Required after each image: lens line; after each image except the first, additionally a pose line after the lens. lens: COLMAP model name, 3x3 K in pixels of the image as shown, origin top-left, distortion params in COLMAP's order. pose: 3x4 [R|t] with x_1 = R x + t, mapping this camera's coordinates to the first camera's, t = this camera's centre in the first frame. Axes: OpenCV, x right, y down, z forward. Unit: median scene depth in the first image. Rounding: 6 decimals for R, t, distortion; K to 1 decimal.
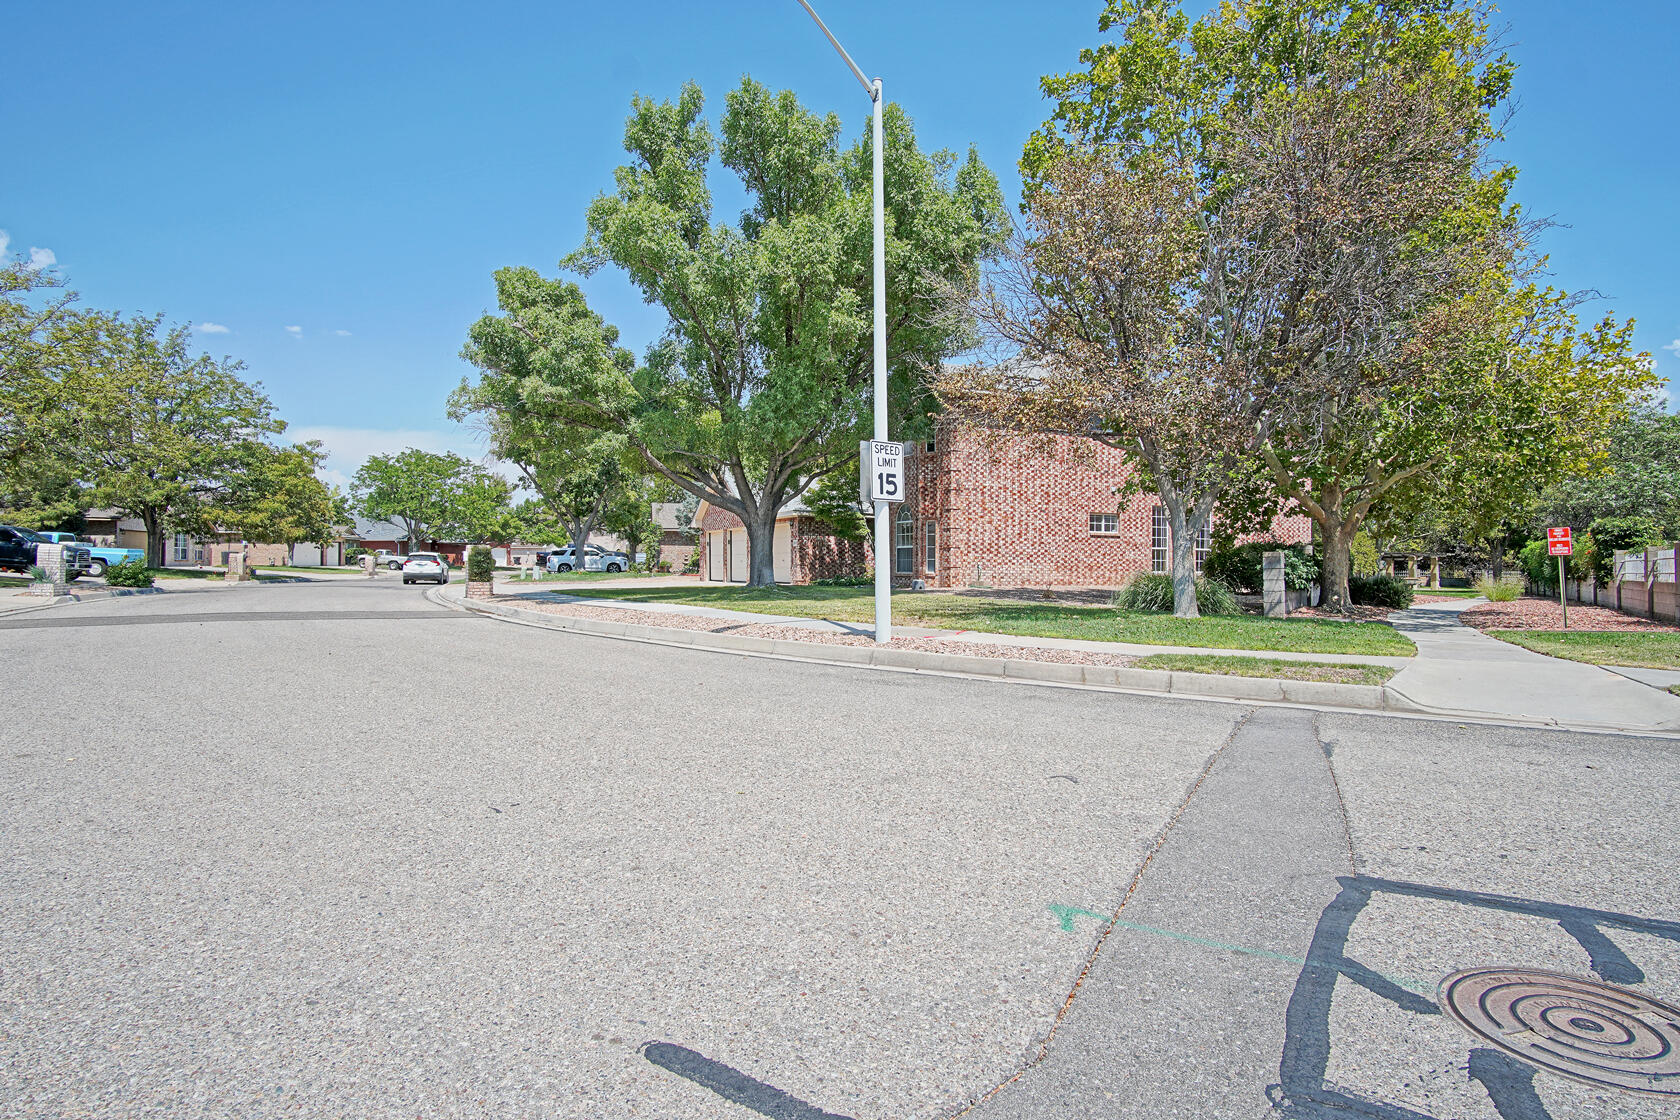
lens RADIAL K [[895.1, 0, 836.3], [0, 895.1, 557.5], [0, 0, 1]] dist [-0.034395, 0.009974]
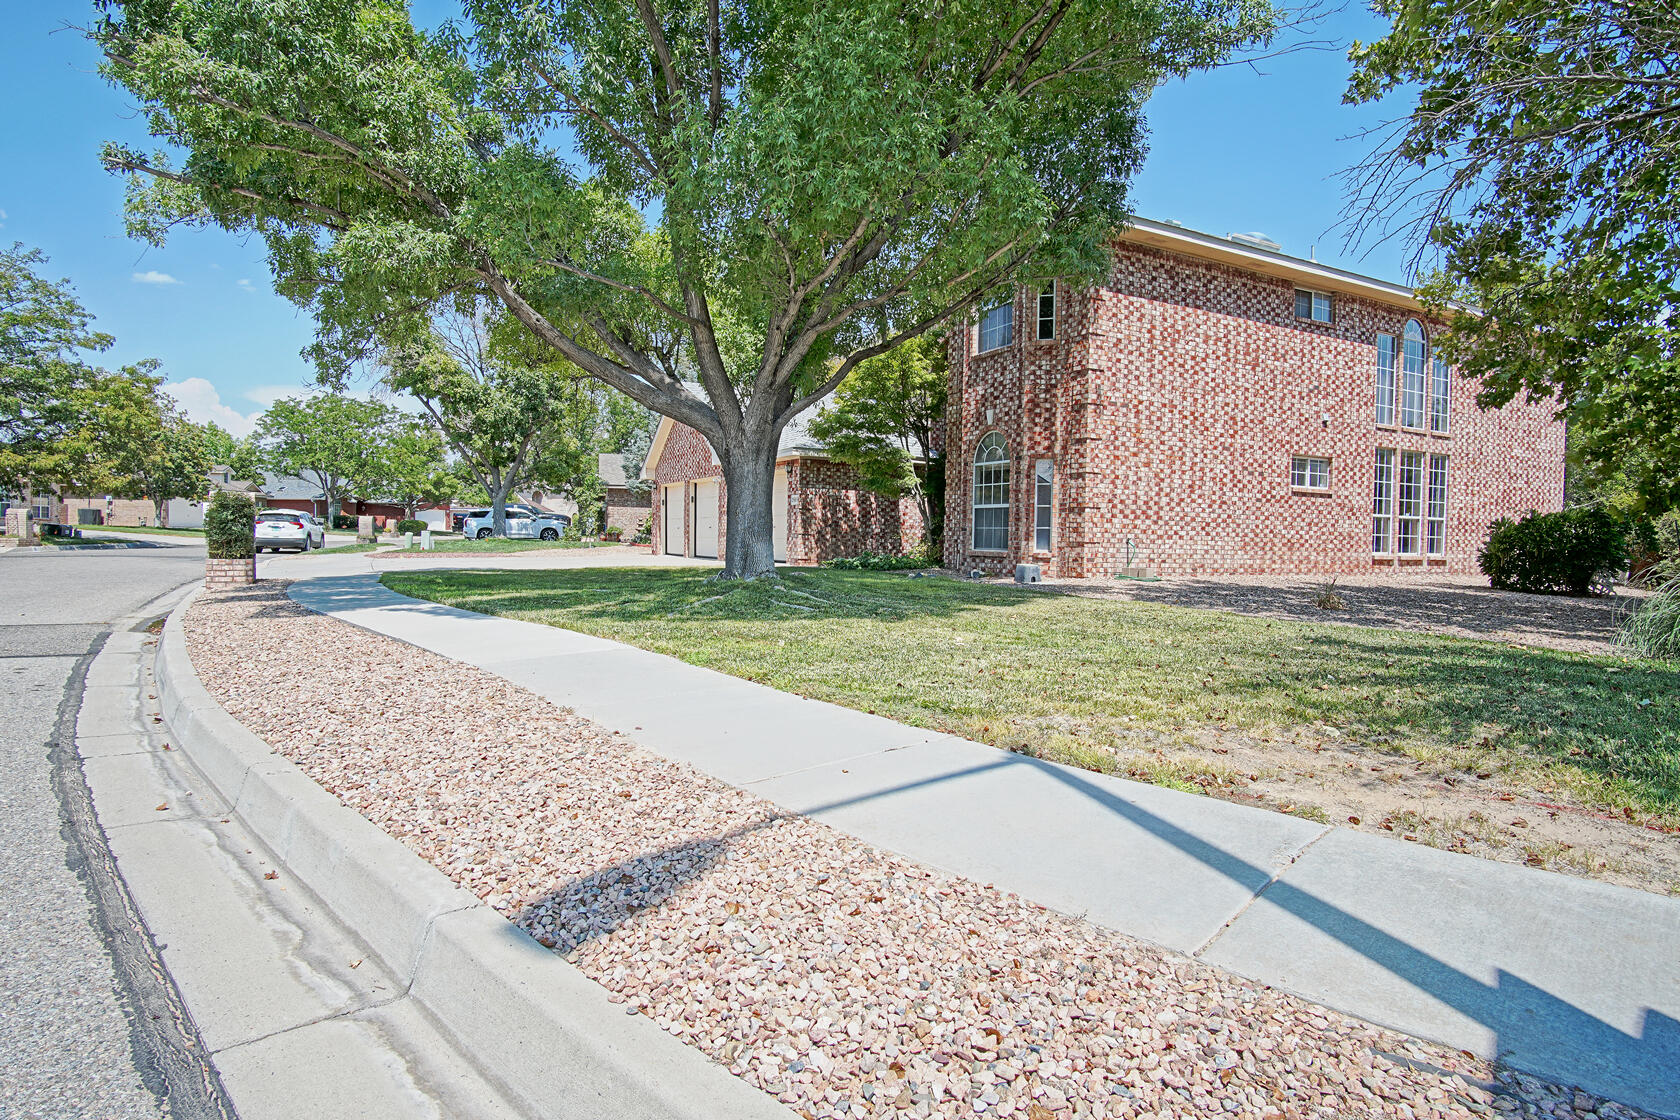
lens RADIAL K [[895.1, 0, 836.3], [0, 895.1, 557.5], [0, 0, 1]] dist [-0.034395, 0.009974]
pose [[0.999360, 0.012285, 0.033610, -0.035313], [-0.013445, 0.999314, 0.034498, 0.002389], [-0.033163, -0.034927, 0.998839, 0.341072]]
